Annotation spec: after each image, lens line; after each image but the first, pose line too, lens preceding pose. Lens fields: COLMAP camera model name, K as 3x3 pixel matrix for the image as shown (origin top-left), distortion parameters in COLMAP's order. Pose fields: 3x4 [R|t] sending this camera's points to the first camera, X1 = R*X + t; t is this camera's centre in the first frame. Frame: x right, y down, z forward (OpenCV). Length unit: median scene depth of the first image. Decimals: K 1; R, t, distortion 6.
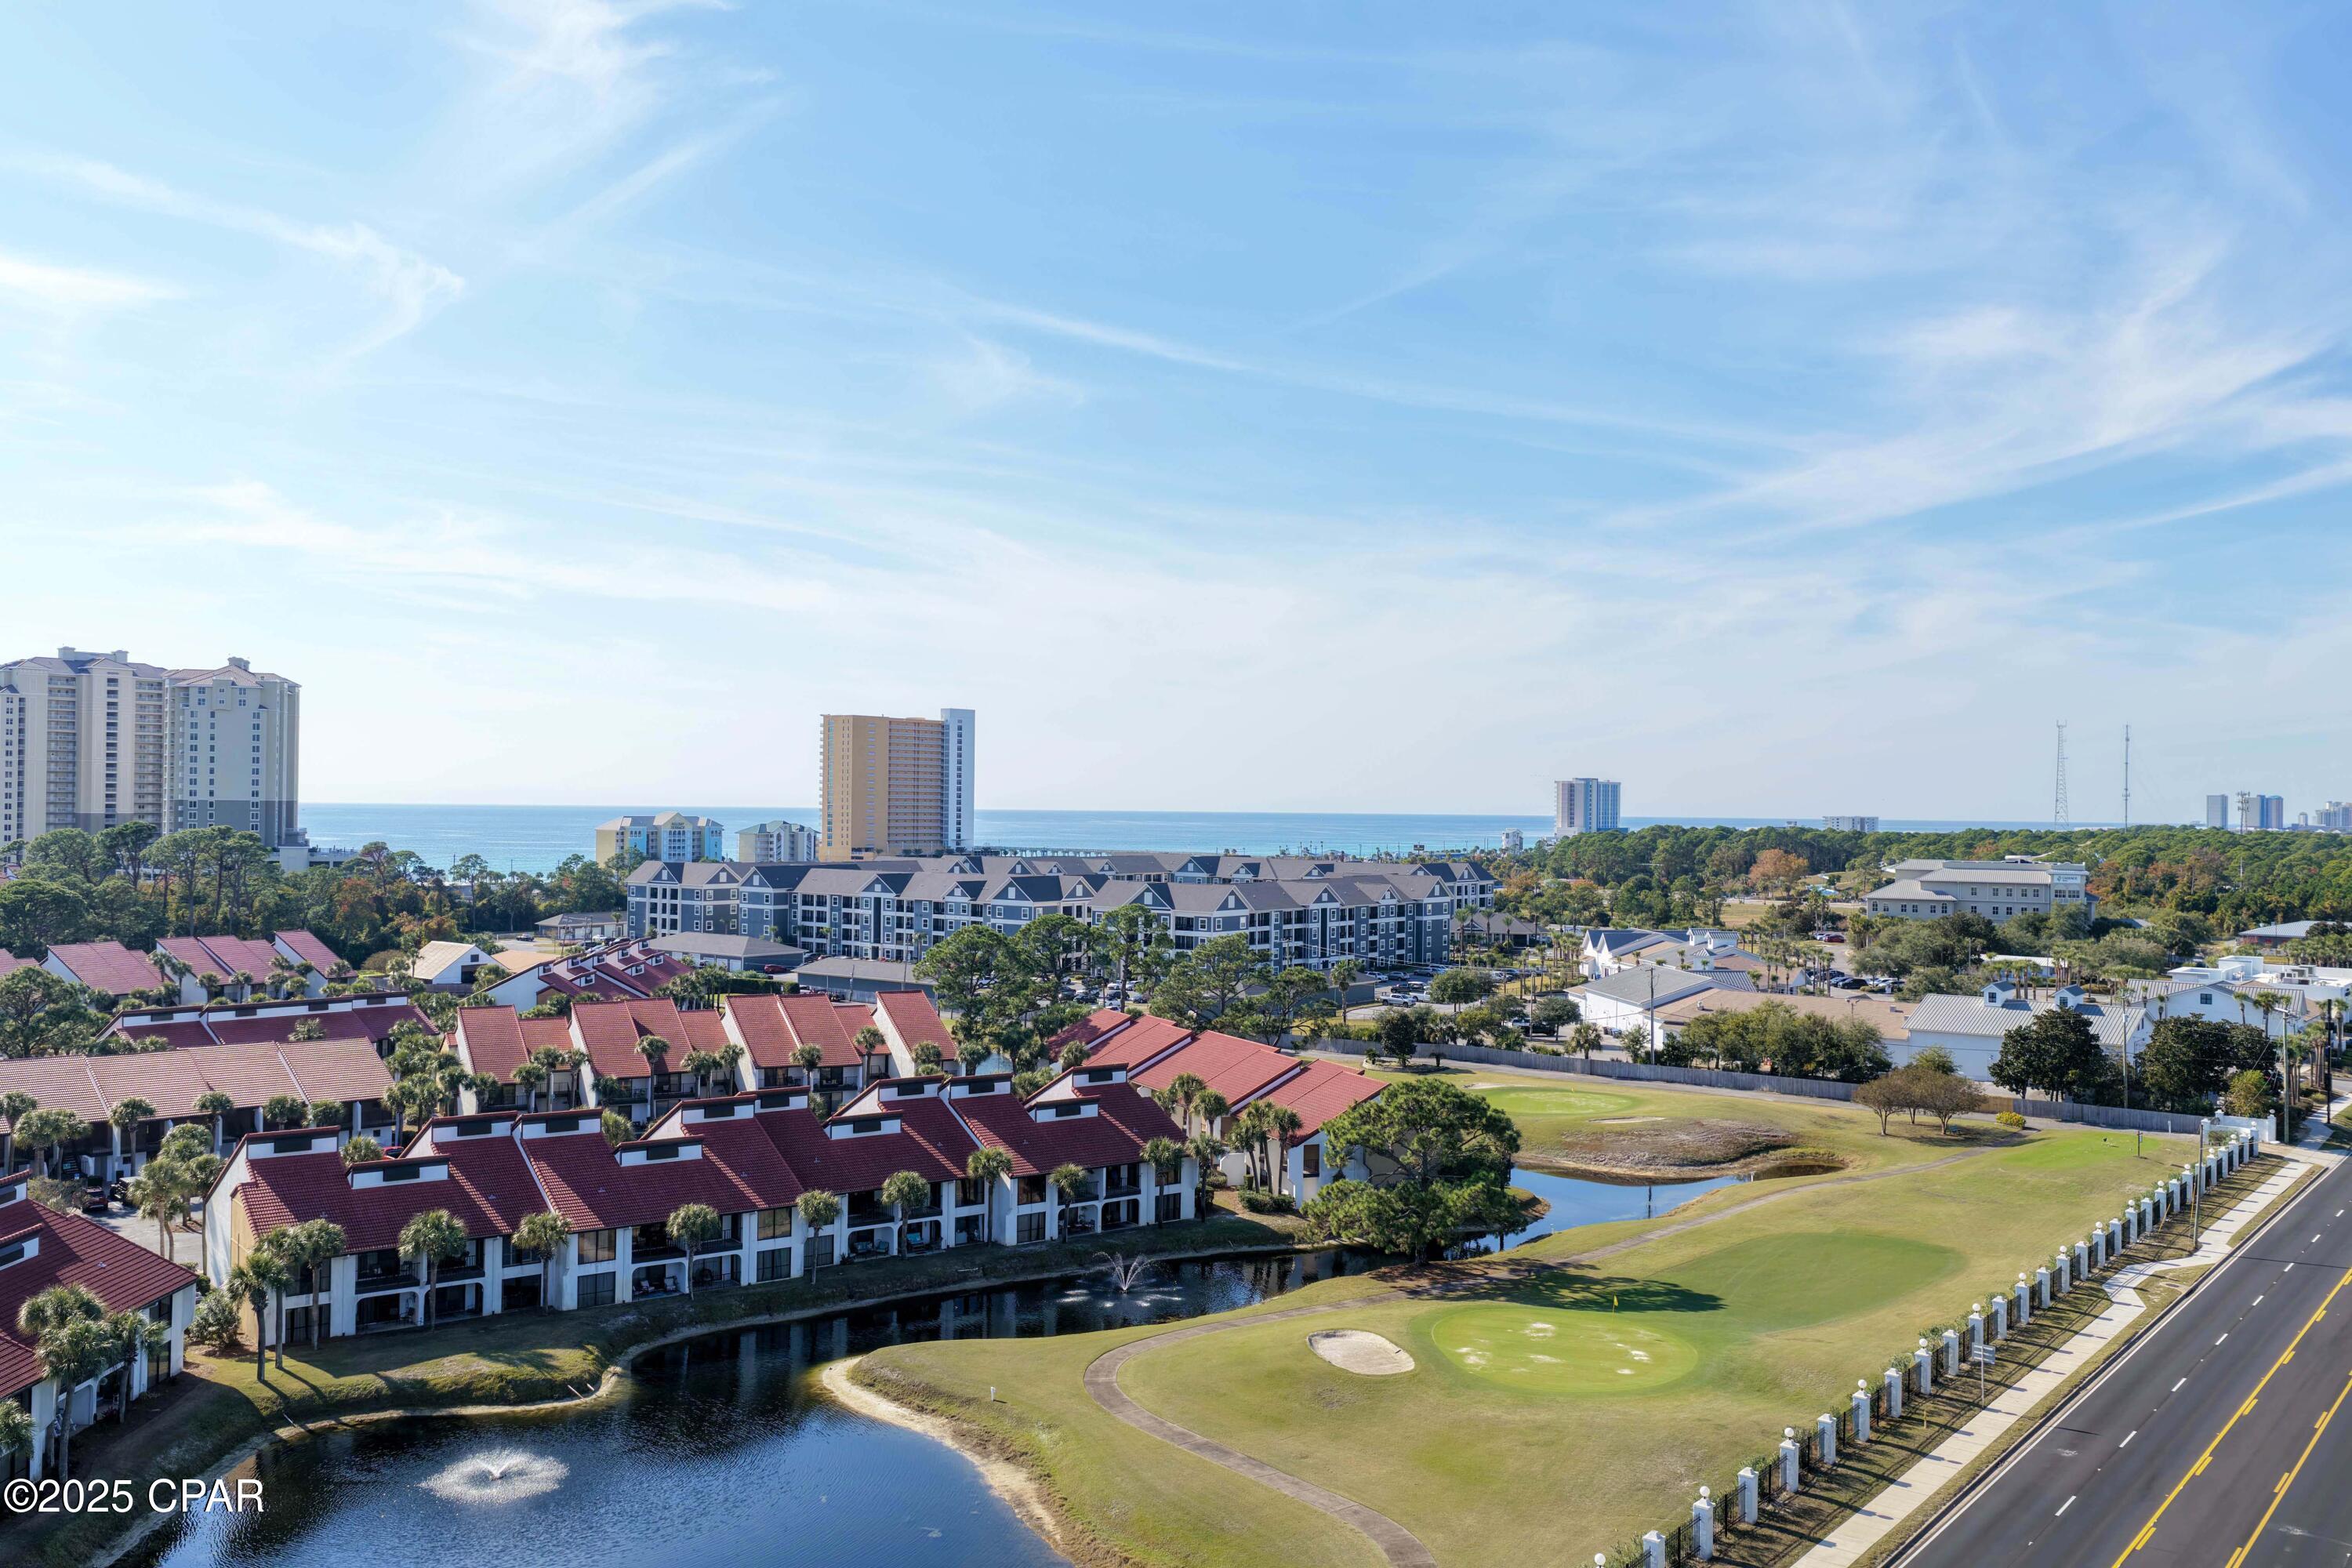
lens RADIAL K [[1953.3, 0, 1170.0], [0, 1953.3, 810.1], [0, 0, 1]] dist [0.004726, 0.008550]
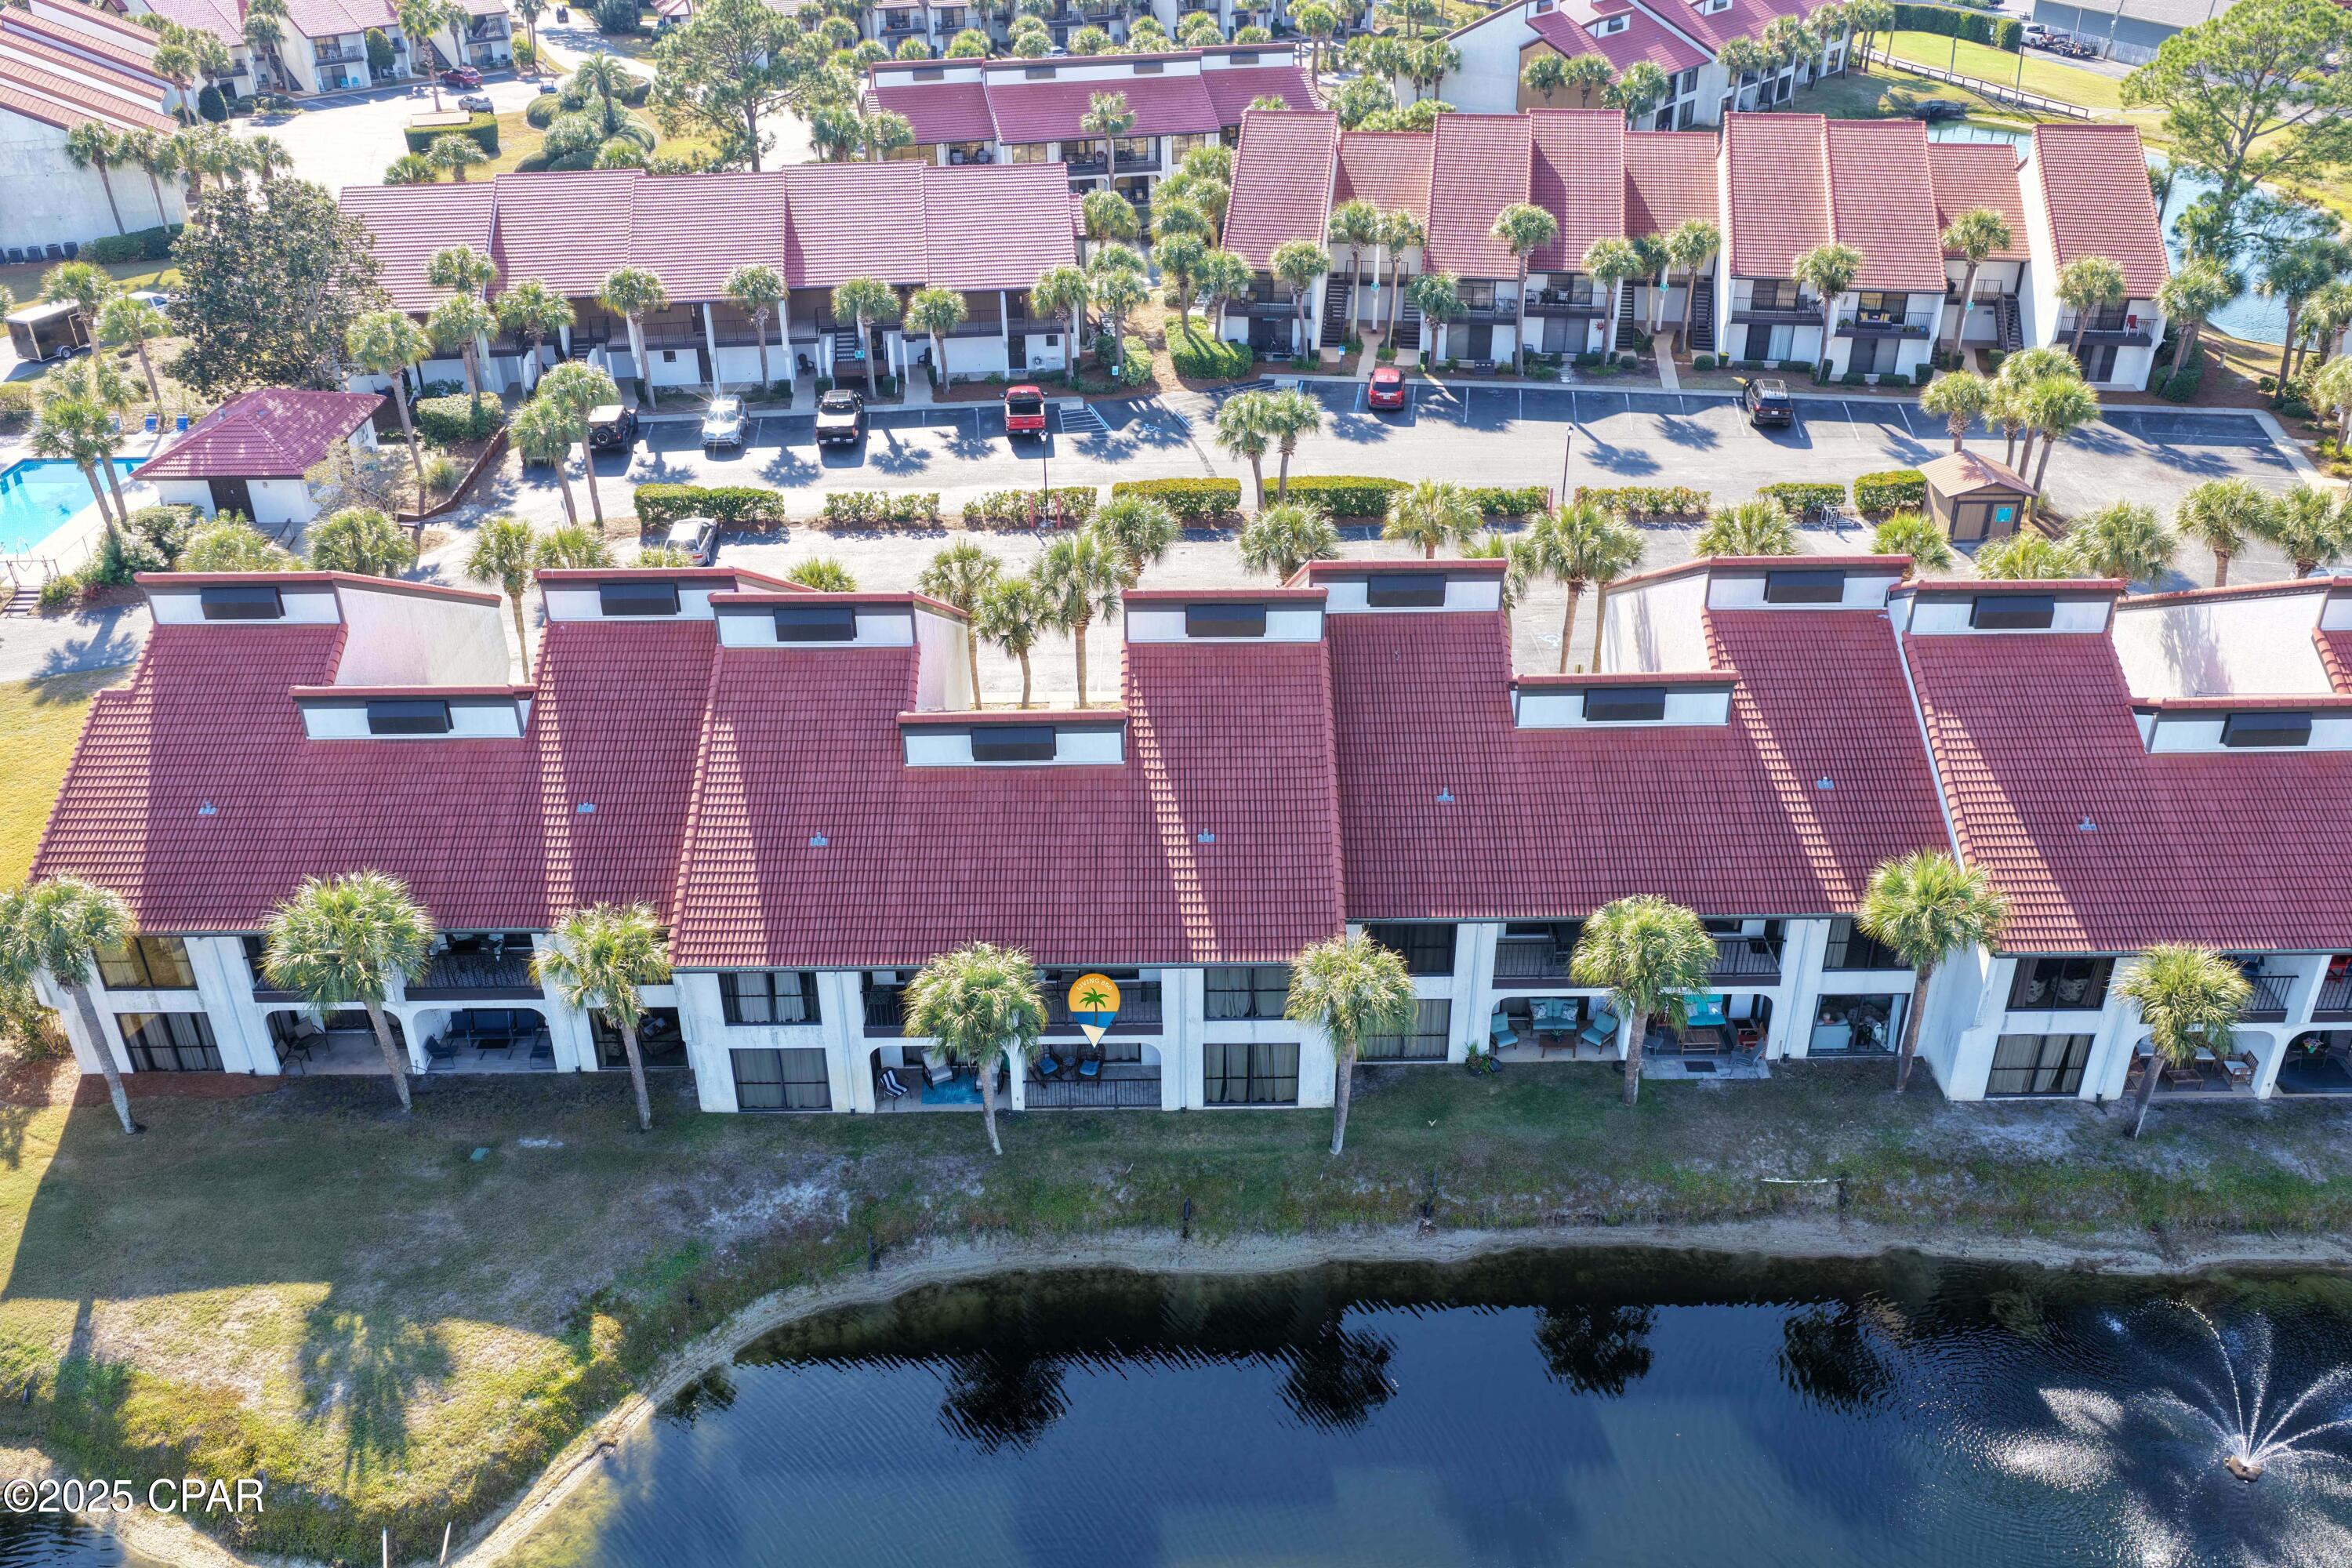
lens RADIAL K [[1953.3, 0, 1170.0], [0, 1953.3, 810.1], [0, 0, 1]] dist [0.004726, 0.008550]
pose [[0.803821, 0.277872, -0.525983, -0.024128], [0.018165, 0.872320, 0.488598, -0.003151], [0.594594, -0.402300, 0.696142, 0.681886]]
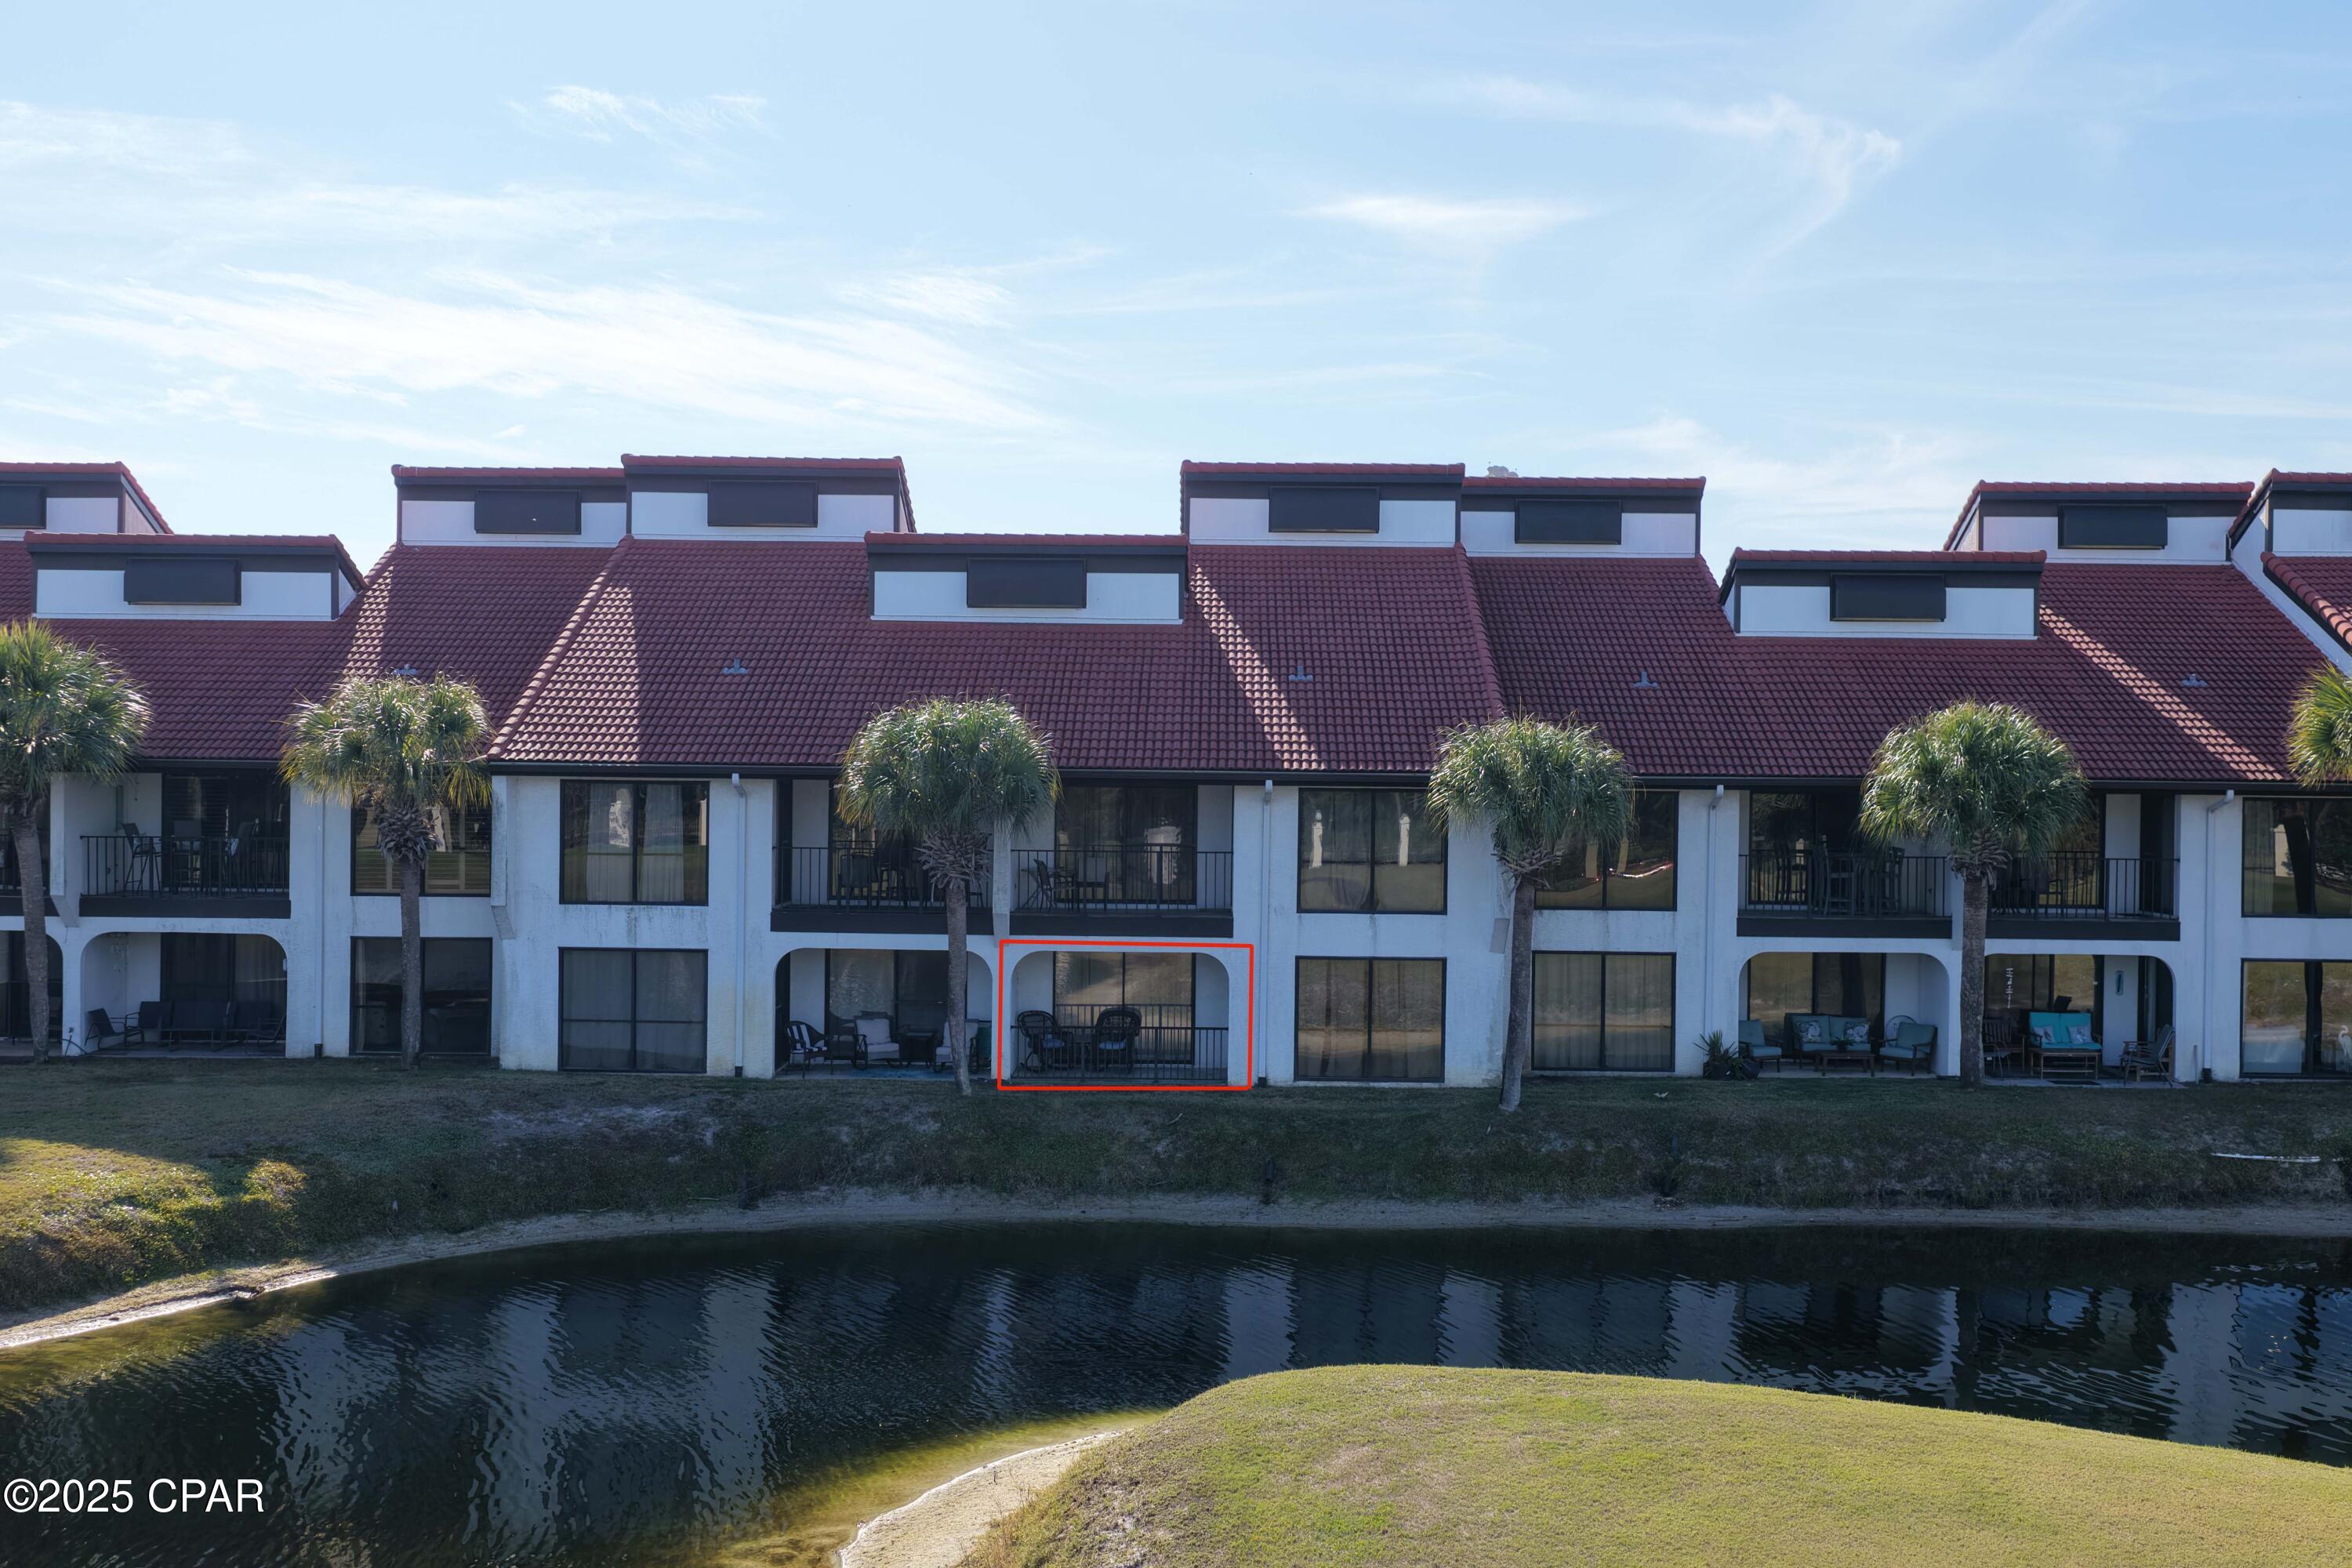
lens RADIAL K [[2392.3, 0, 1172.7], [0, 2392.3, 794.8], [0, 0, 1]] dist [-0.004334, 0.027554]
pose [[0.793986, -0.005353, -0.607912, -0.035583], [-0.001597, 0.999939, -0.010892, 0.190907], [0.607934, 0.009619, 0.793929, 0.684889]]
